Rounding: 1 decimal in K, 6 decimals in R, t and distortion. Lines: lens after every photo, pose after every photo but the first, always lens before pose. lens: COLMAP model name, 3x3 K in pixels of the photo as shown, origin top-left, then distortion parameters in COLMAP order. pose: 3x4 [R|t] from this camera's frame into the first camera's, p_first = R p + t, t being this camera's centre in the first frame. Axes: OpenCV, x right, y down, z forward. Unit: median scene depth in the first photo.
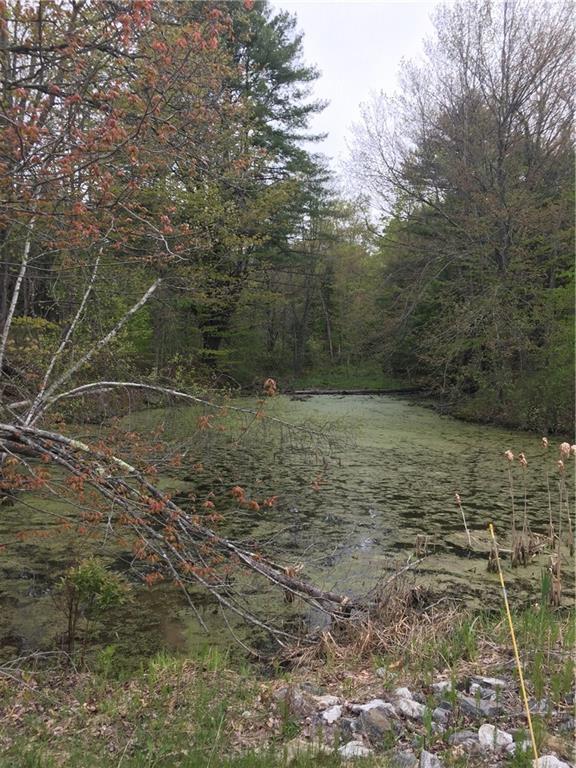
lens RADIAL K [[647.7, 0, 289.2], [0, 647.7, 383.4], [0, 0, 1]] dist [0.068079, -0.085930]
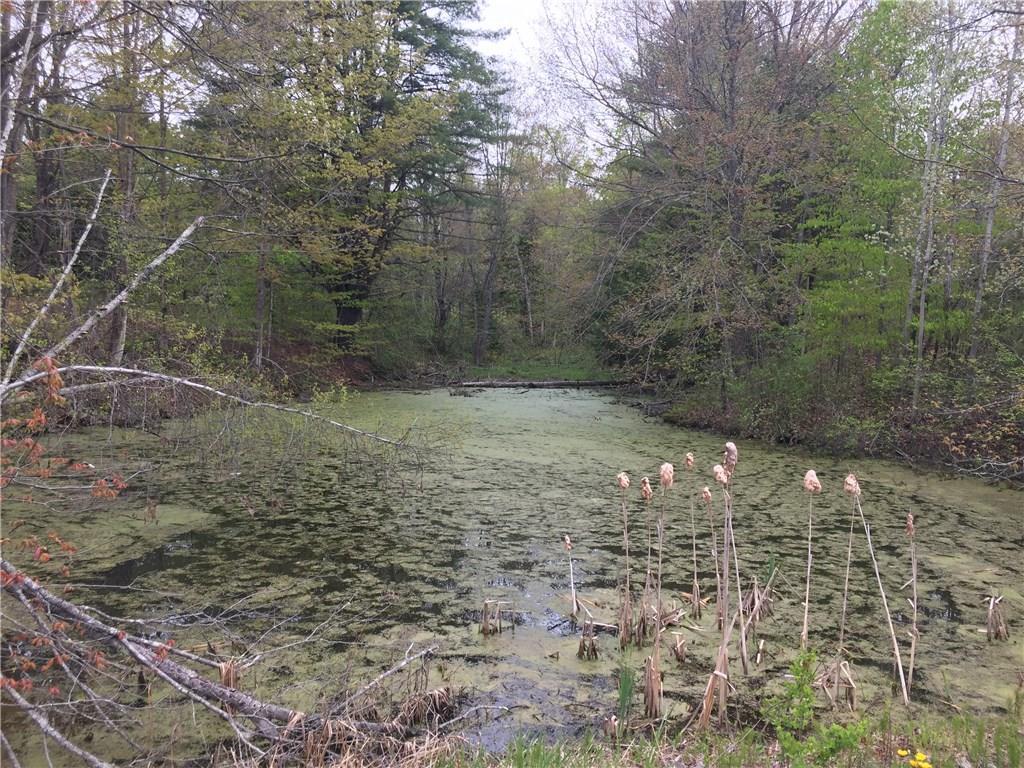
lens RADIAL K [[863.6, 0, 517.8], [0, 863.6, 385.8], [0, 0, 1]] dist [0.068079, -0.085930]
pose [[0.999380, 0.006552, 0.034599, 0.039788], [-0.007074, 0.999863, 0.014989, 0.000407], [-0.034496, -0.015225, 0.999289, 0.025335]]
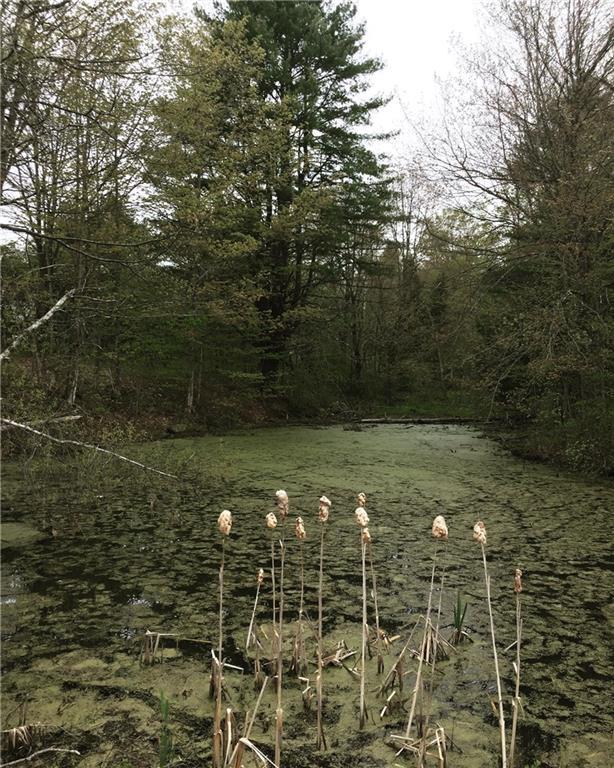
lens RADIAL K [[695.5, 0, 305.8], [0, 695.5, 384.0], [0, 0, 1]] dist [0.038653, -0.017195]
pose [[0.986259, -0.003465, -0.165168, 0.097660], [-0.002721, 0.999304, -0.037210, -0.001071], [0.165182, 0.037149, 0.985563, 0.055880]]
